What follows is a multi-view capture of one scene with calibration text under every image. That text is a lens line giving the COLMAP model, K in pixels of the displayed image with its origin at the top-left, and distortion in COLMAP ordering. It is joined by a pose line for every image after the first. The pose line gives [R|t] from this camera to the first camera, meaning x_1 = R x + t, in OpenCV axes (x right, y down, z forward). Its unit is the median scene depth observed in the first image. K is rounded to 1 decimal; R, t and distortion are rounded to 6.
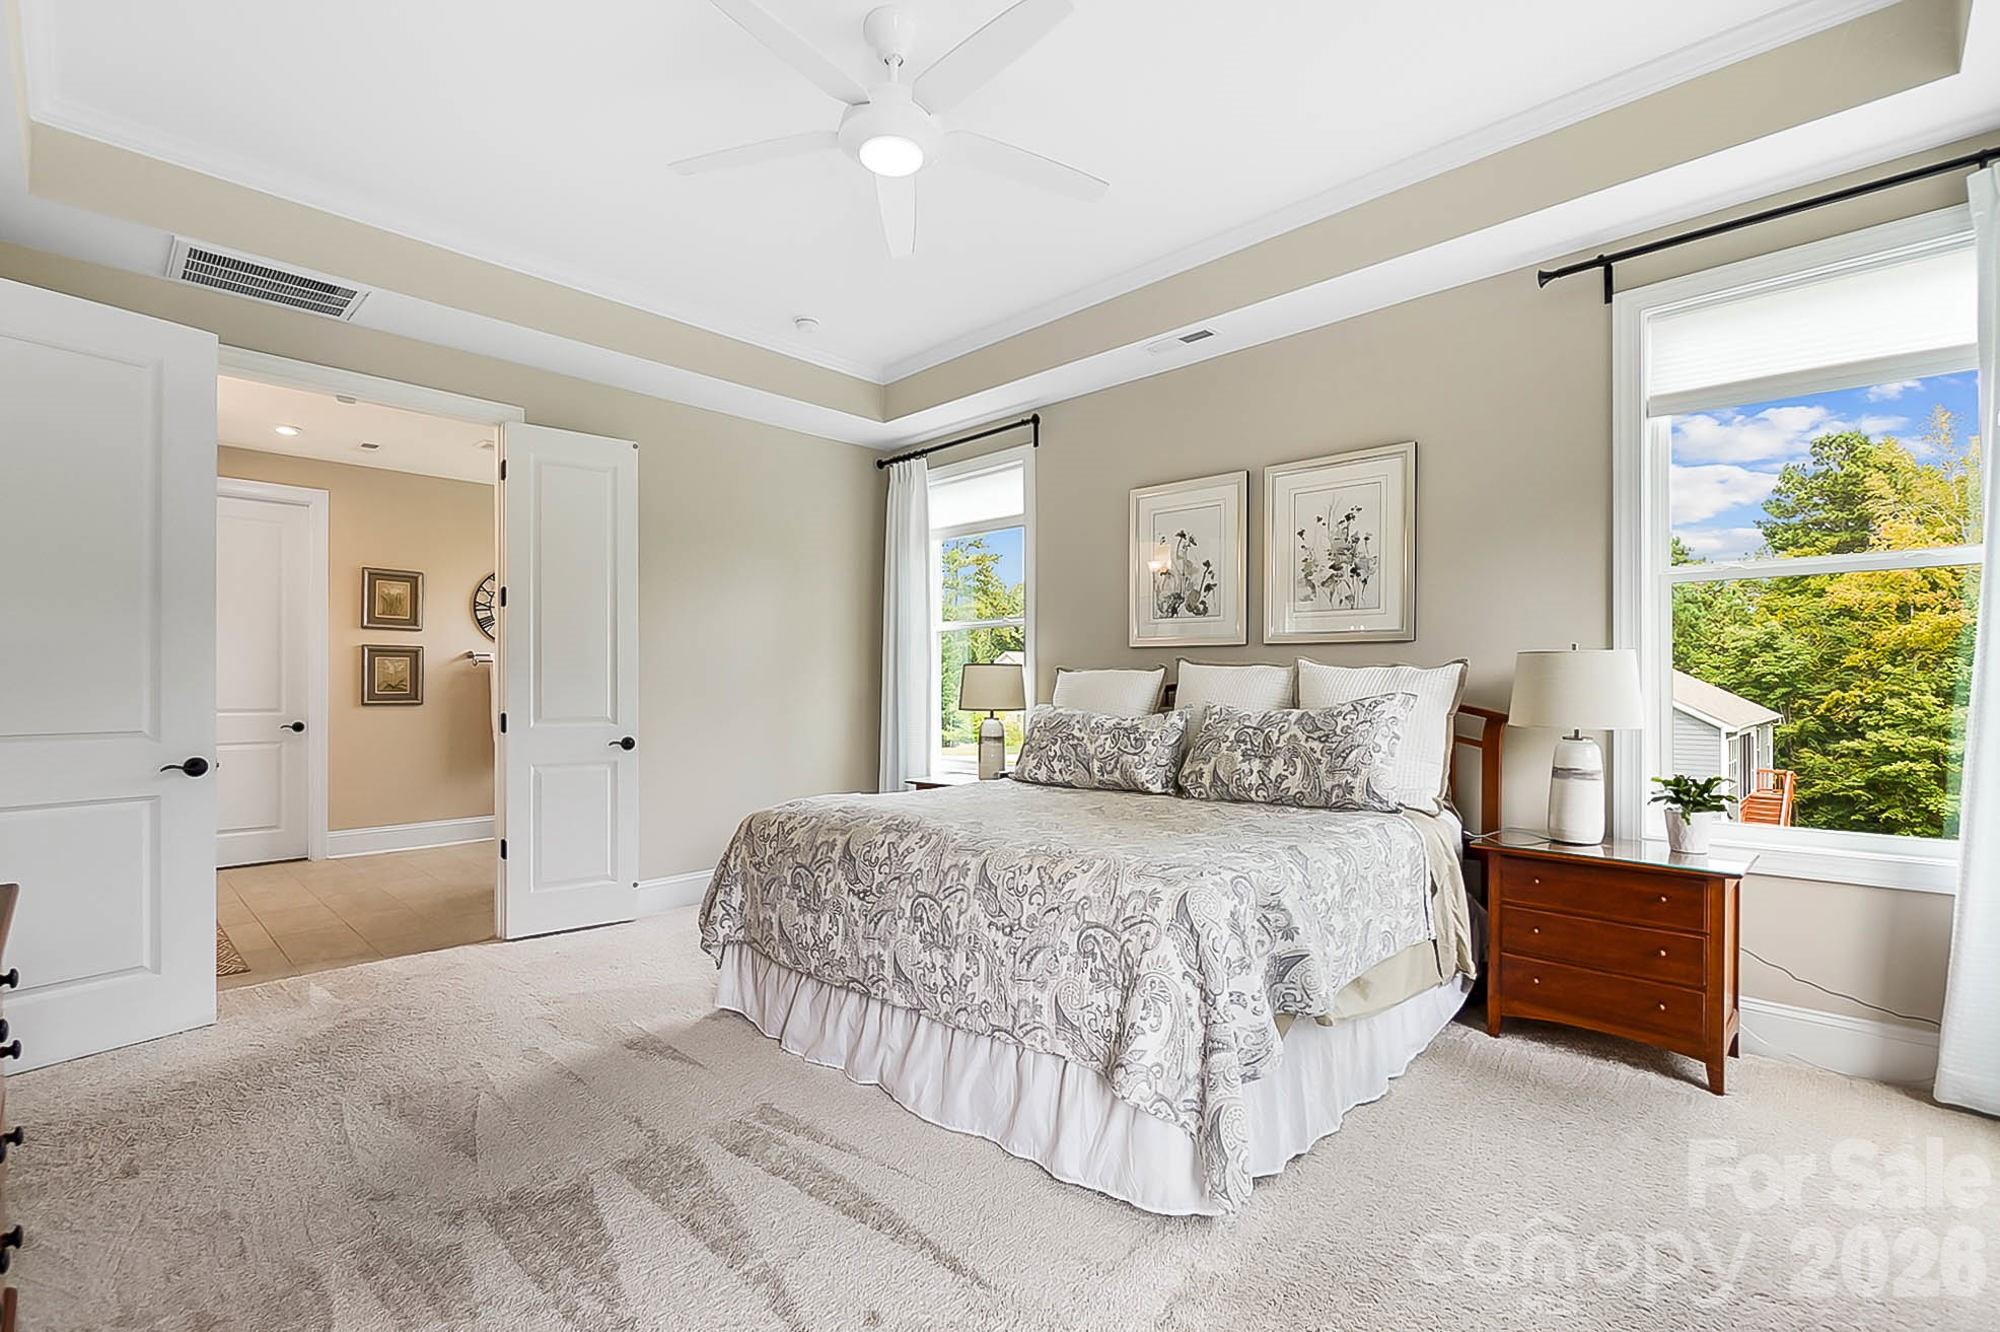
lens RADIAL K [[877.2, 0, 1005.4], [0, 877.2, 692.5], [0, 0, 1]] dist [0.002888, -0.000056]
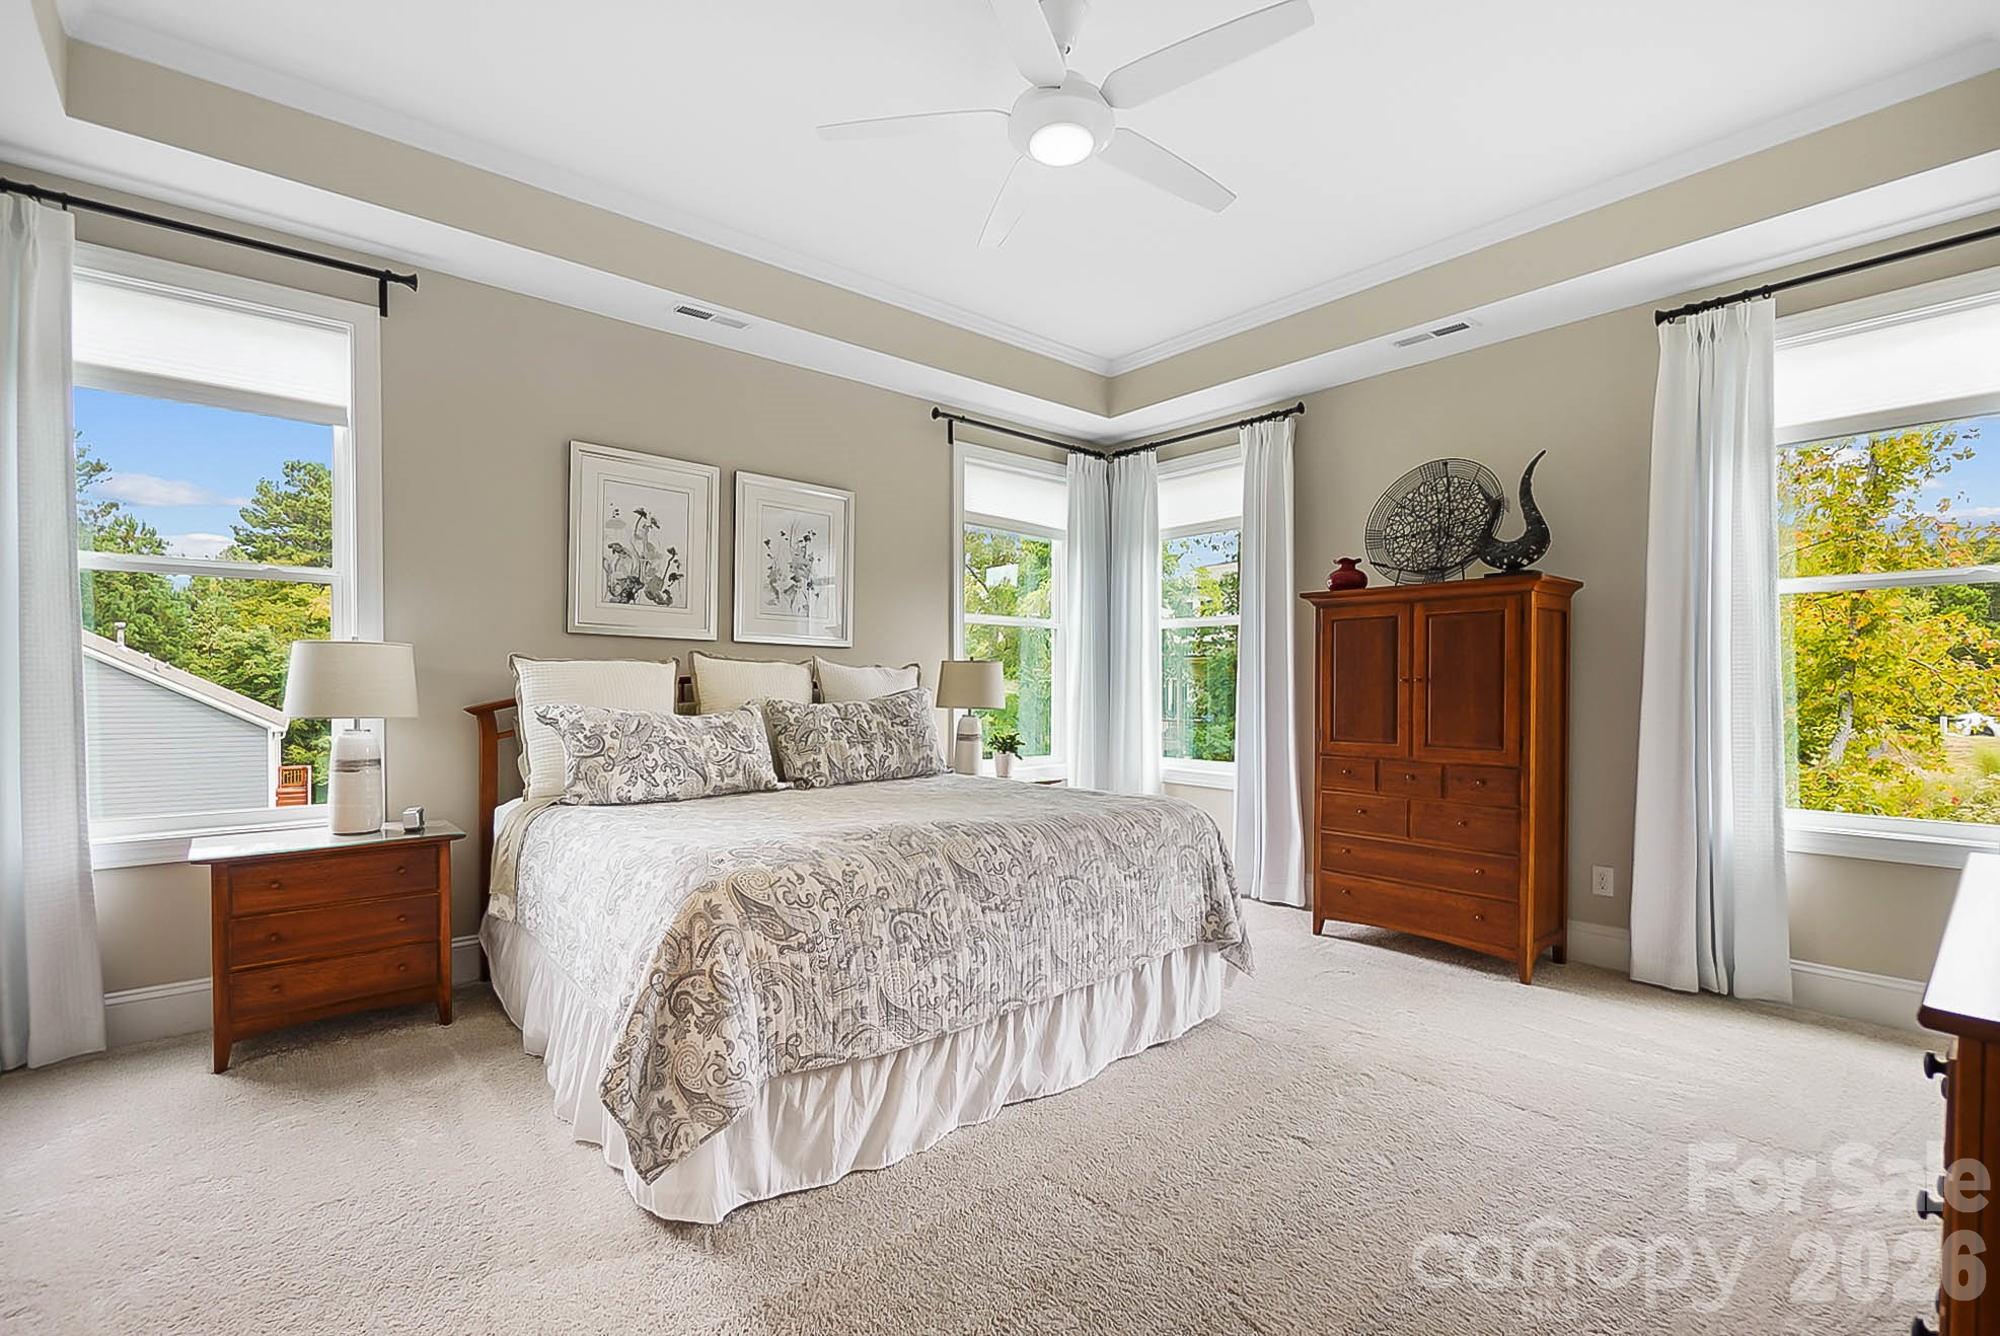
lens RADIAL K [[896.7, 0, 928.9], [0, 896.7, 700.8], [0, 0, 1]] dist [-0.003176, -0.000494]
pose [[0.133415, -0.012931, 0.990976, -0.718190], [0.005784, 0.999908, 0.012269, 0.003574], [-0.991043, 0.004095, 0.133478, 0.625237]]
